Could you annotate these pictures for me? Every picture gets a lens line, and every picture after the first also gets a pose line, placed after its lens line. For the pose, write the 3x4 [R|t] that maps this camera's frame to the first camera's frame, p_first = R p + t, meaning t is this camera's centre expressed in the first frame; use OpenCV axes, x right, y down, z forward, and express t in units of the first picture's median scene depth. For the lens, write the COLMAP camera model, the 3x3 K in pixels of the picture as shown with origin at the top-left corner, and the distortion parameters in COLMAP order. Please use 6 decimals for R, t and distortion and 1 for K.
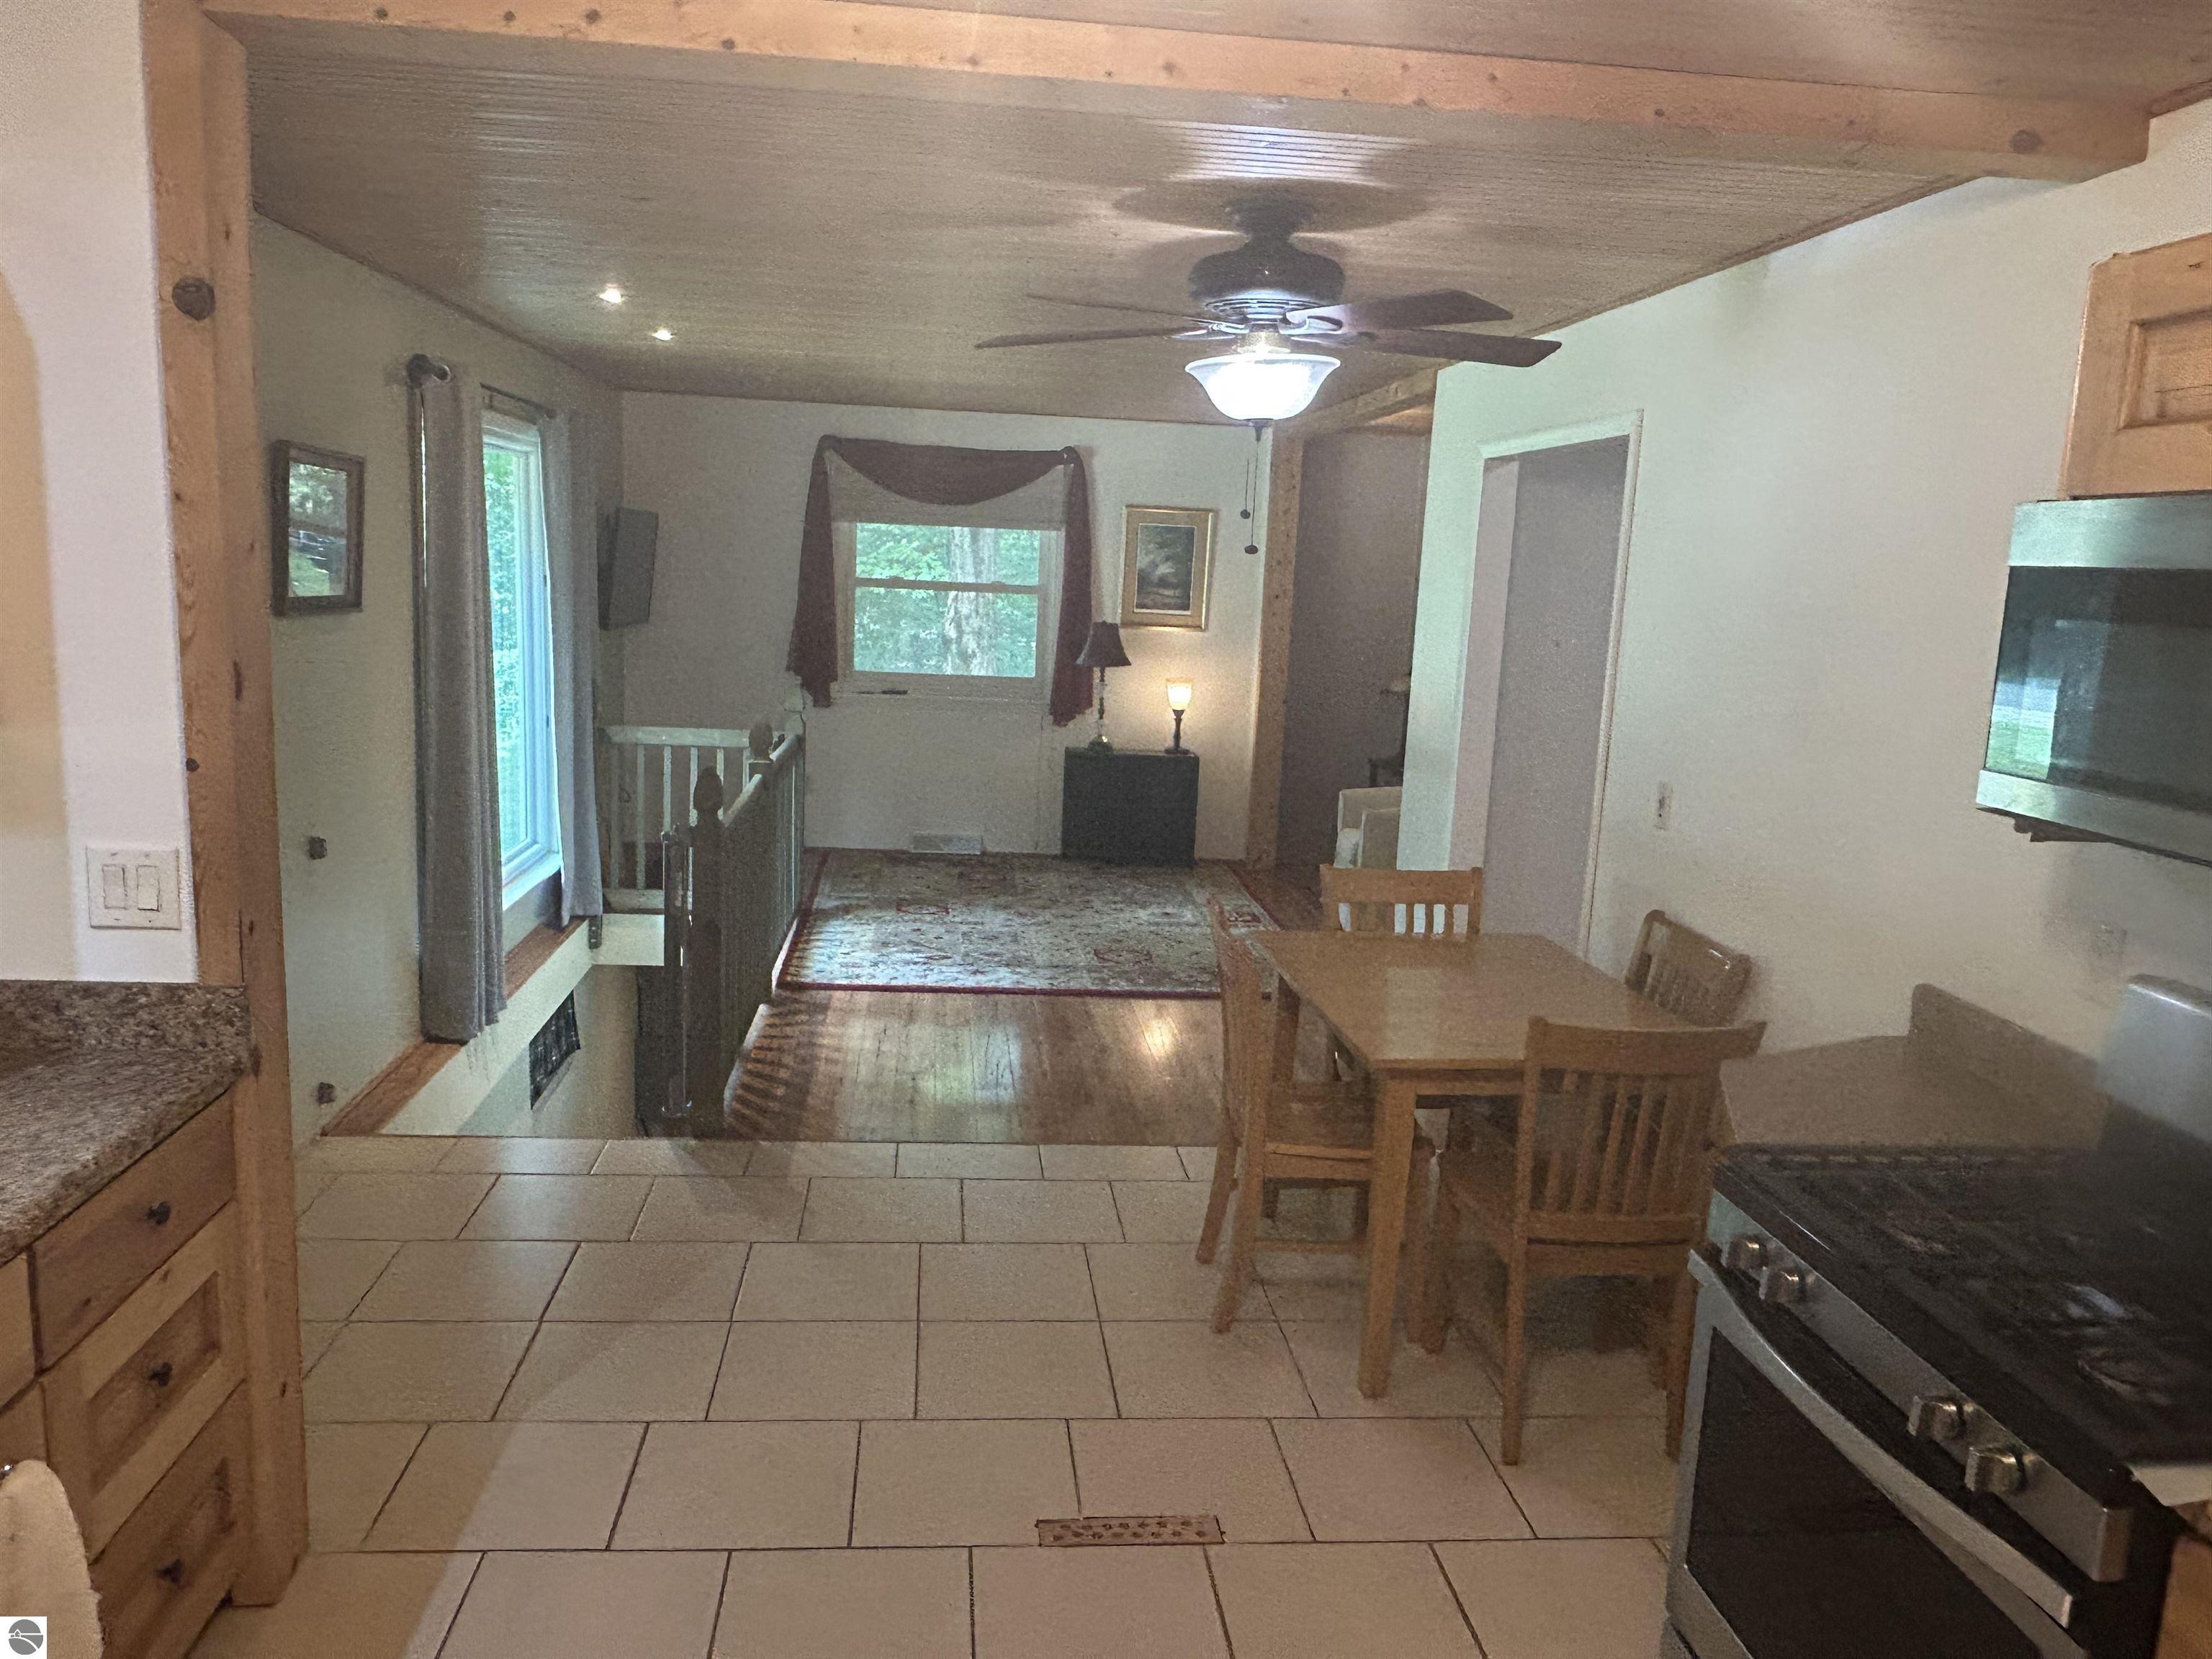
lens RADIAL K [[1590.4, 0, 1109.9], [0, 1590.4, 838.5], [0, 0, 1]] dist [0.002943, -0.018231]
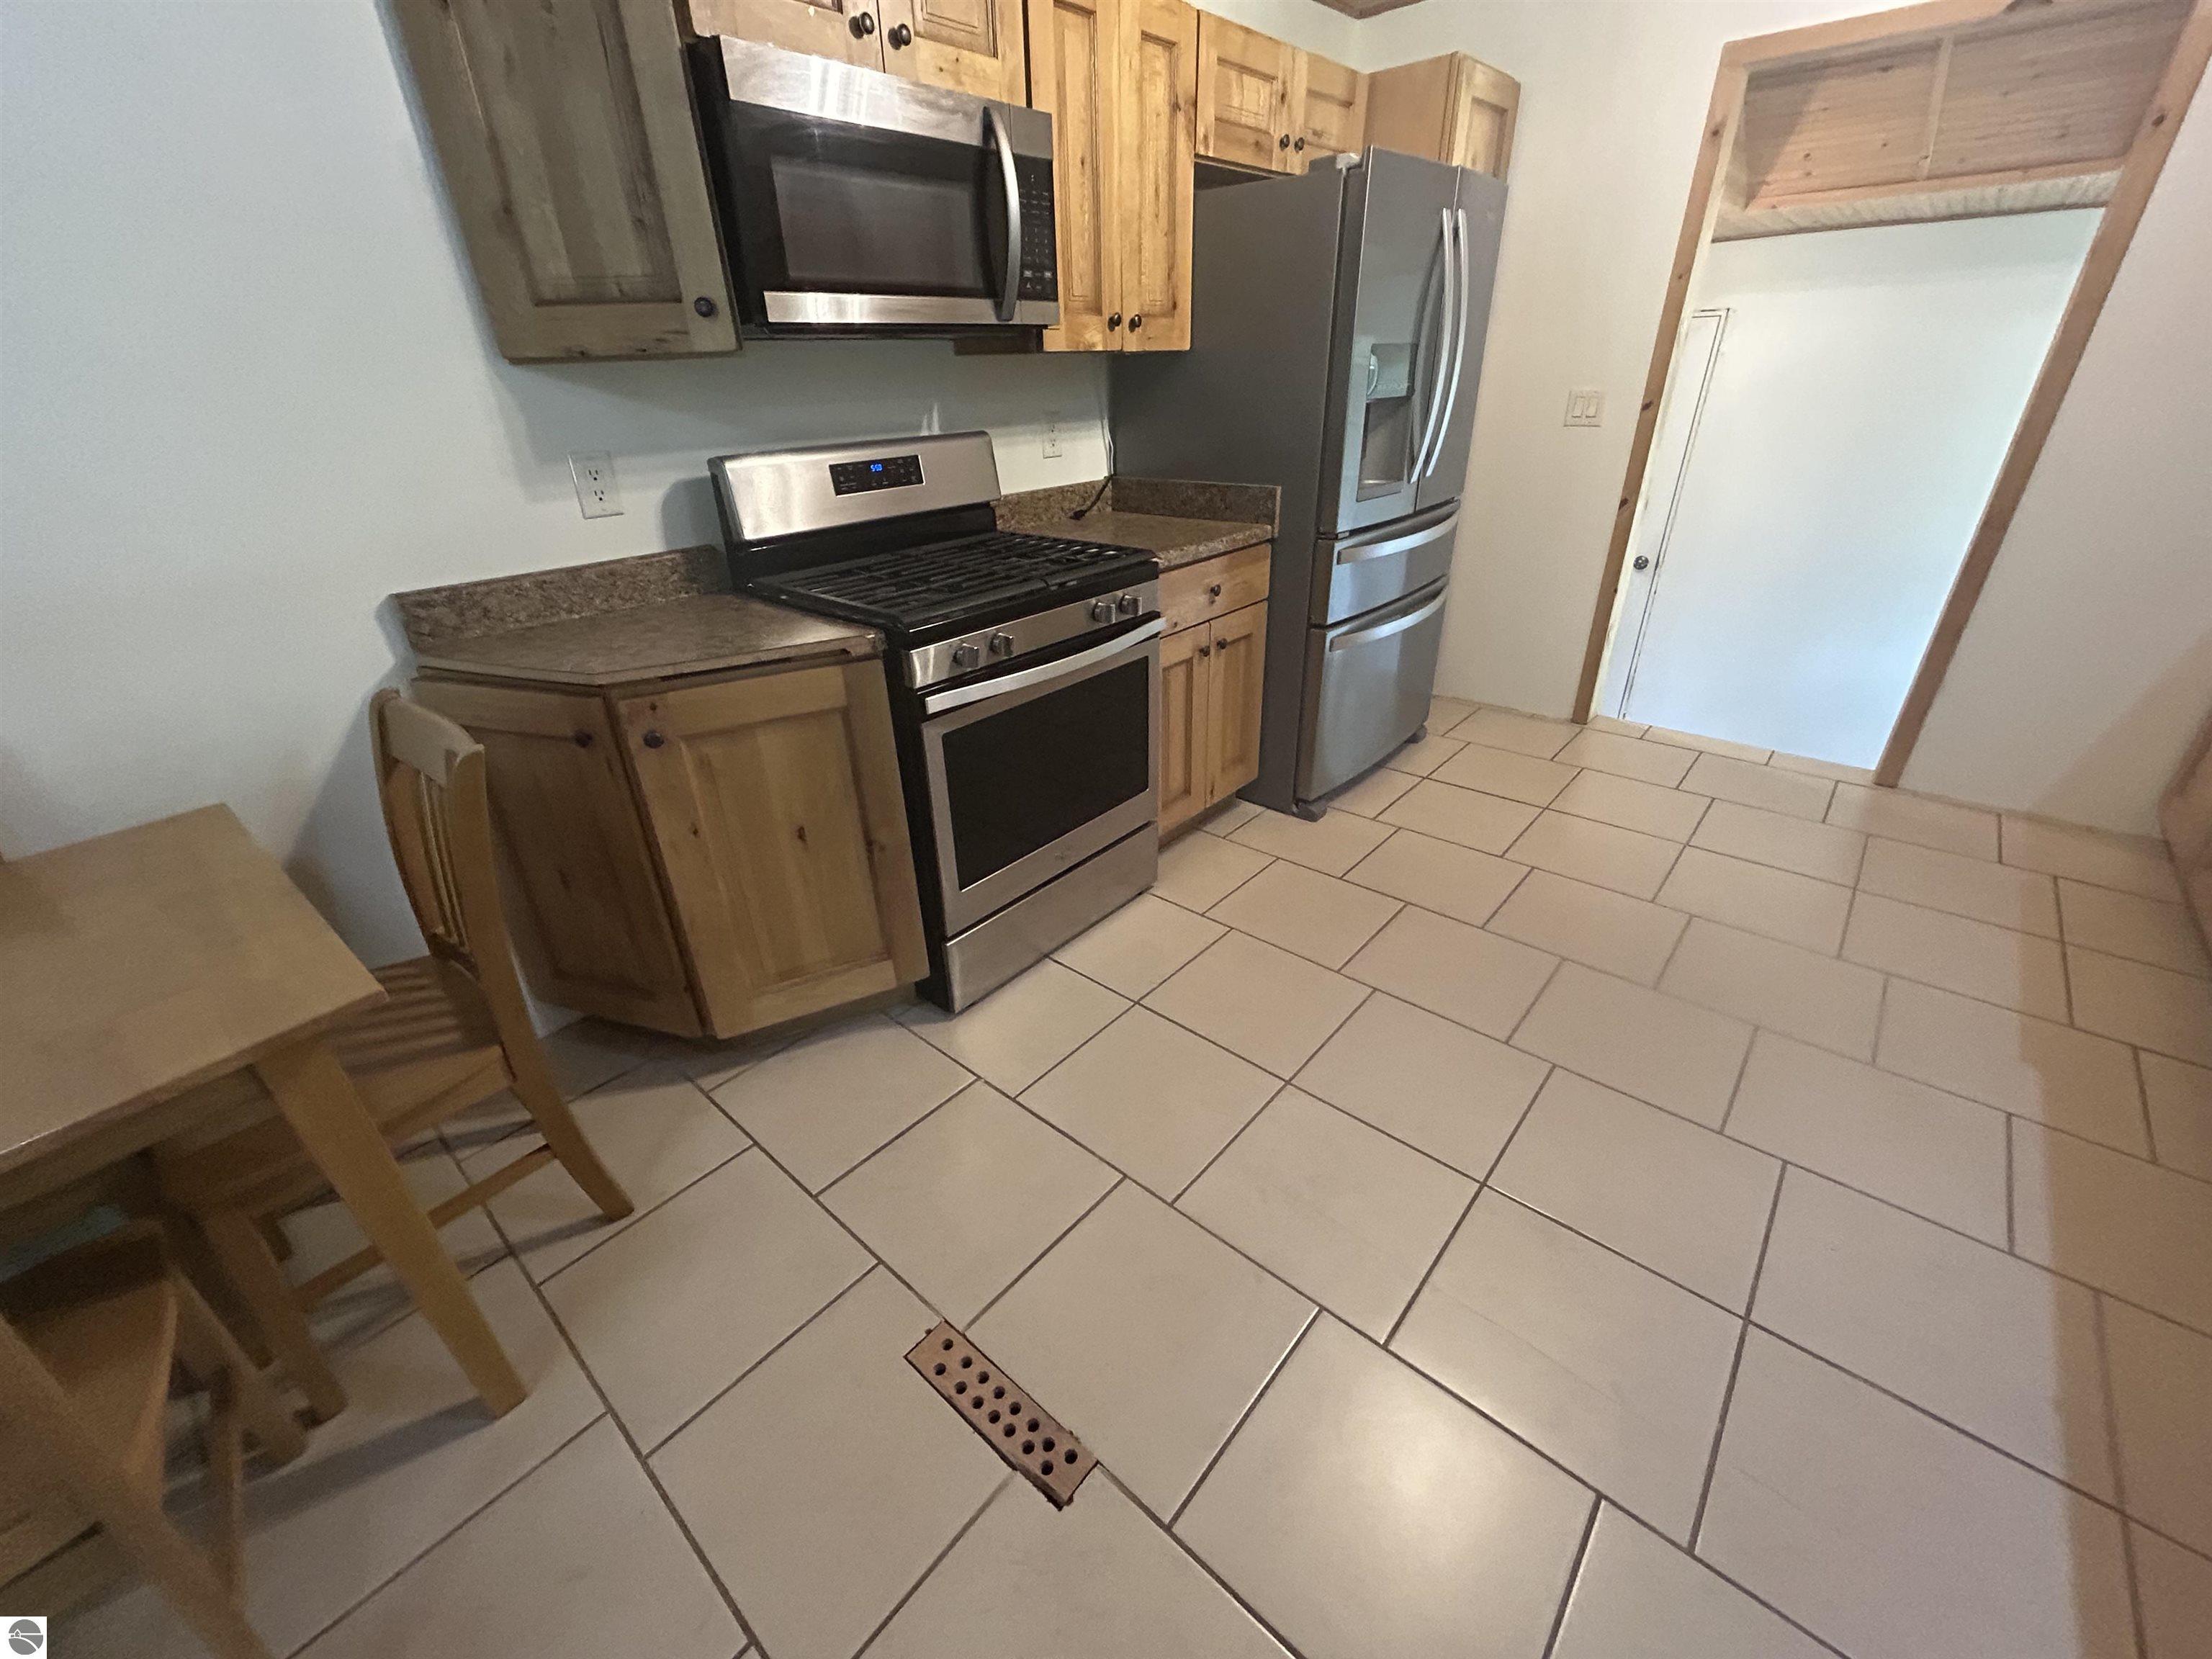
lens RADIAL K [[885.2, 0, 1105.7], [0, 885.2, 830.5], [0, 0, 1]] dist [-0.005198, 0.001679]
pose [[-0.680510, -0.367858, 0.633709, -0.087601], [0.122341, 0.795669, 0.593249, -0.028392], [-0.722453, 0.481240, -0.496456, 0.445334]]
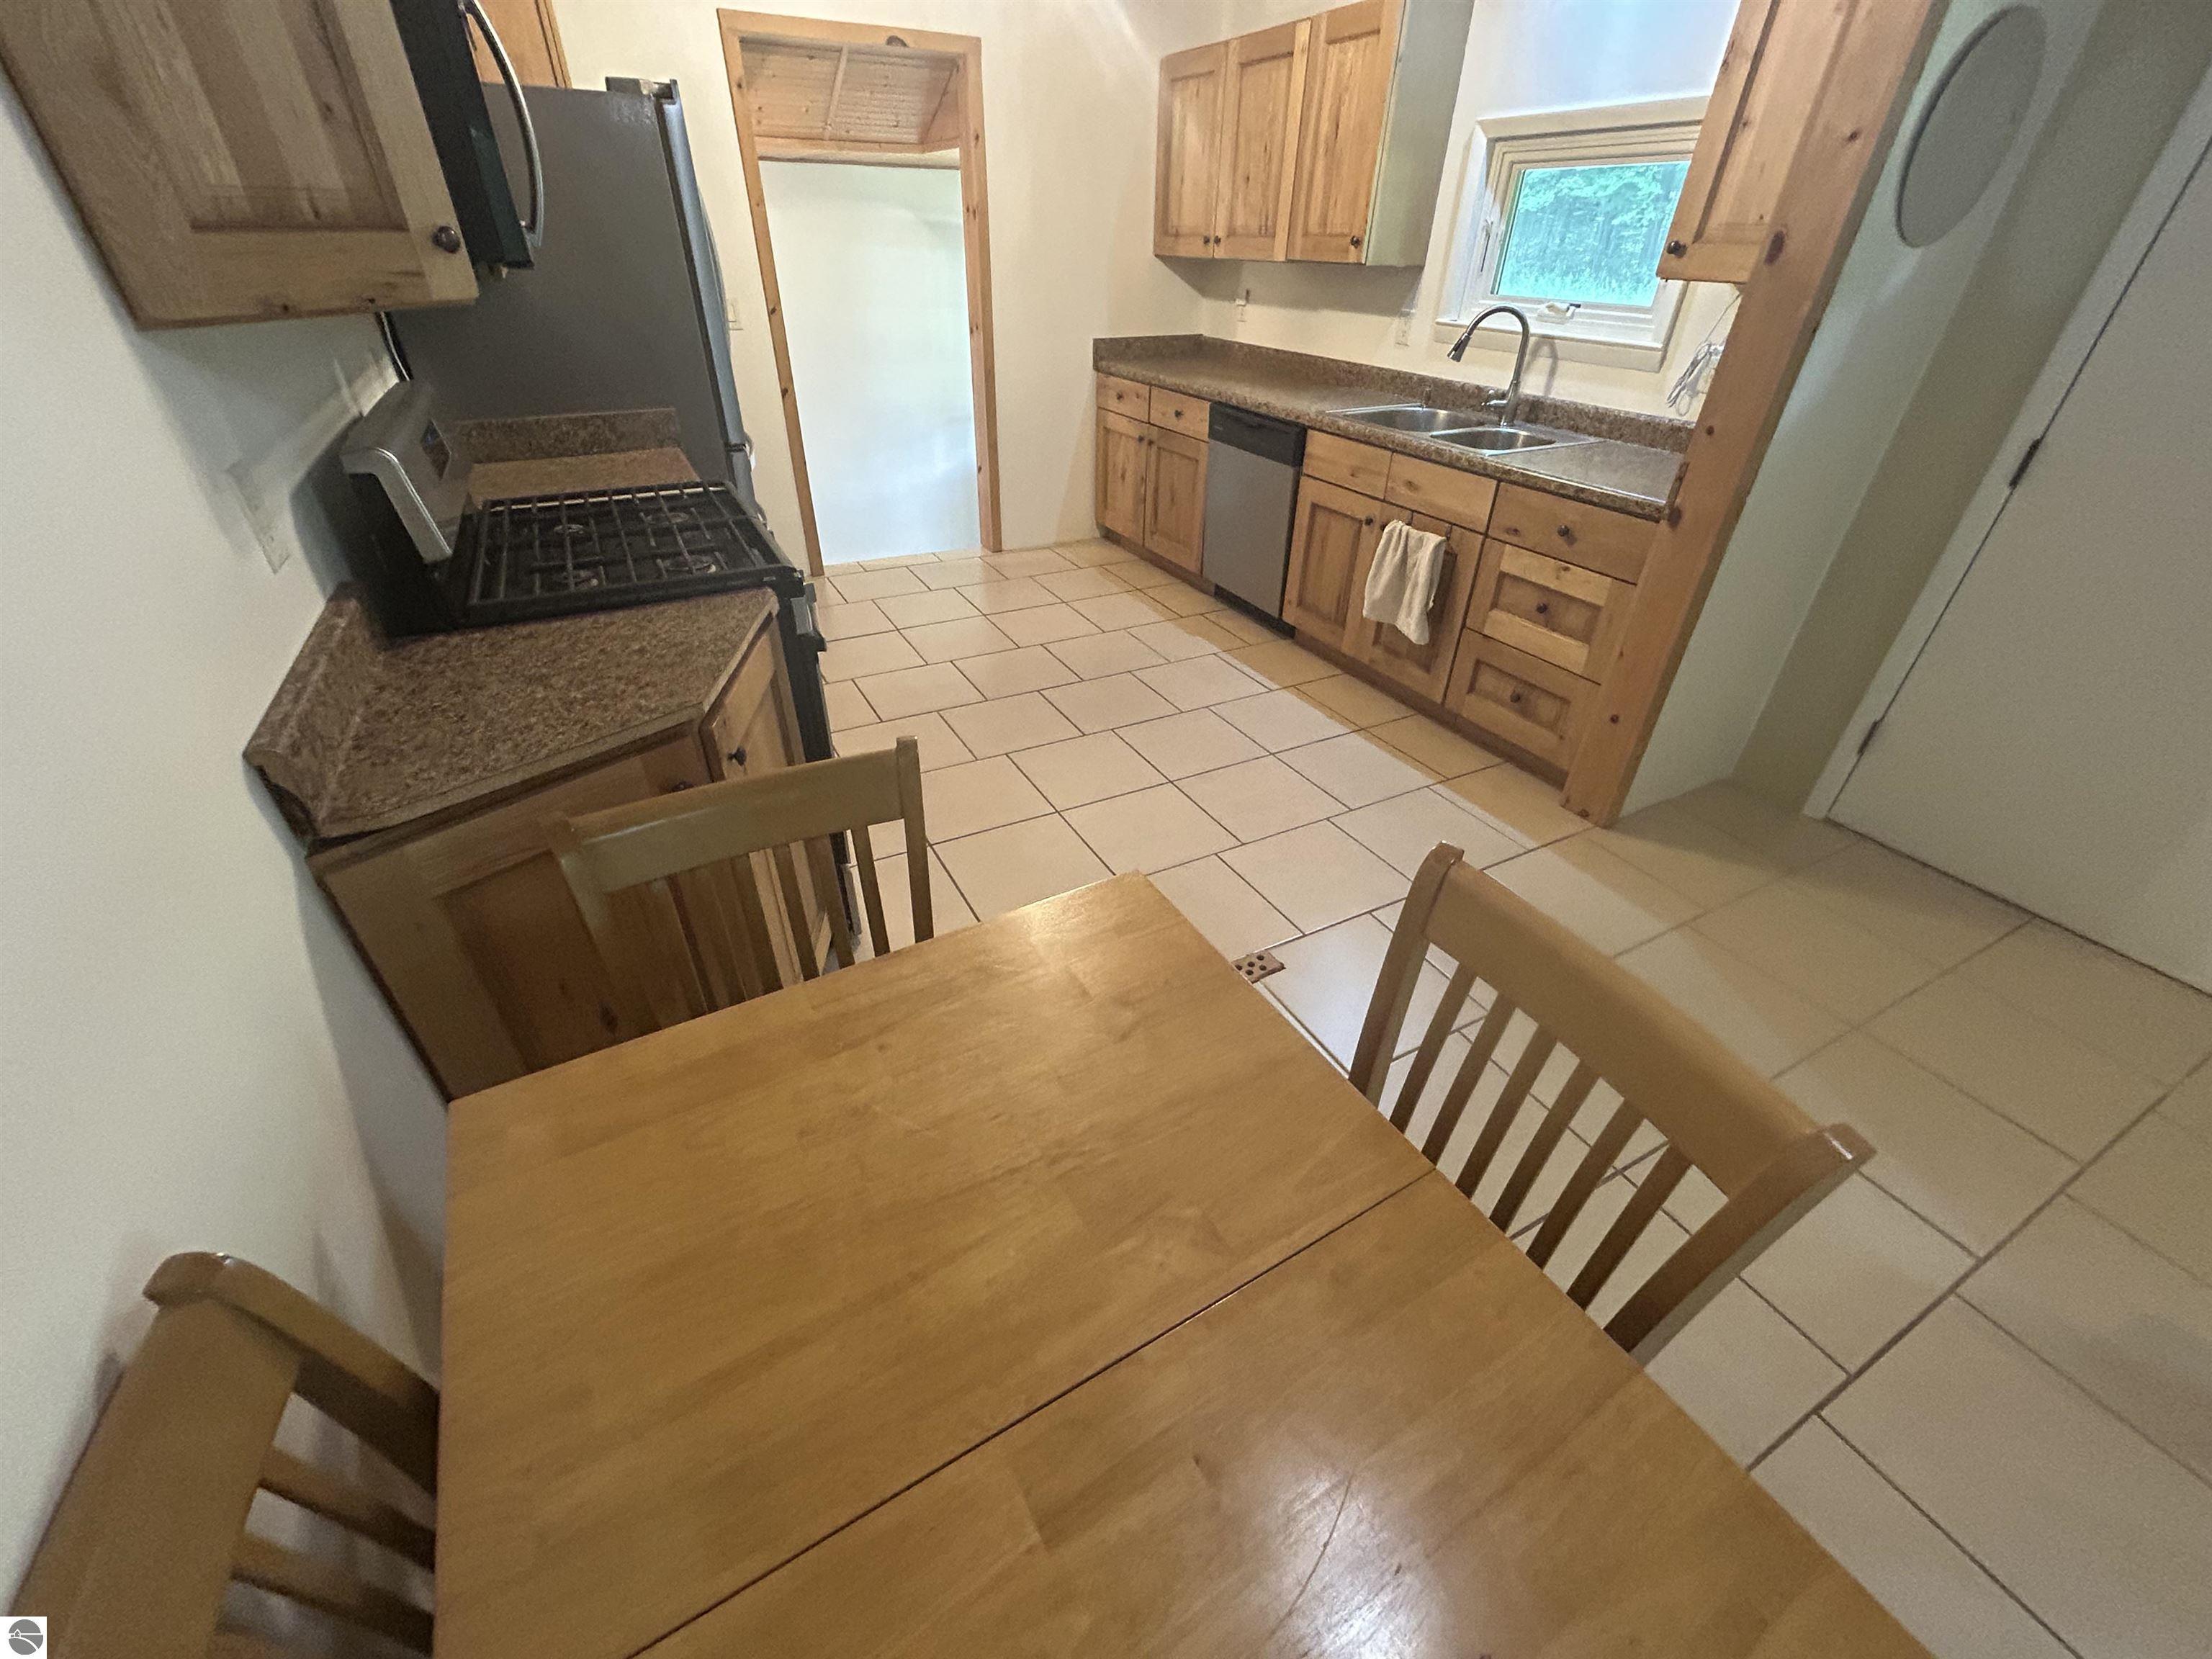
lens RADIAL K [[885.2, 0, 1112.6], [0, 885.2, 831.2], [0, 0, 1]] dist [-0.005198, 0.001679]
pose [[-0.920941, 0.166847, -0.352179, 0.145160], [-0.124590, 0.730226, 0.671749, -0.062330], [0.369249, 0.662519, -0.651708, 0.584459]]
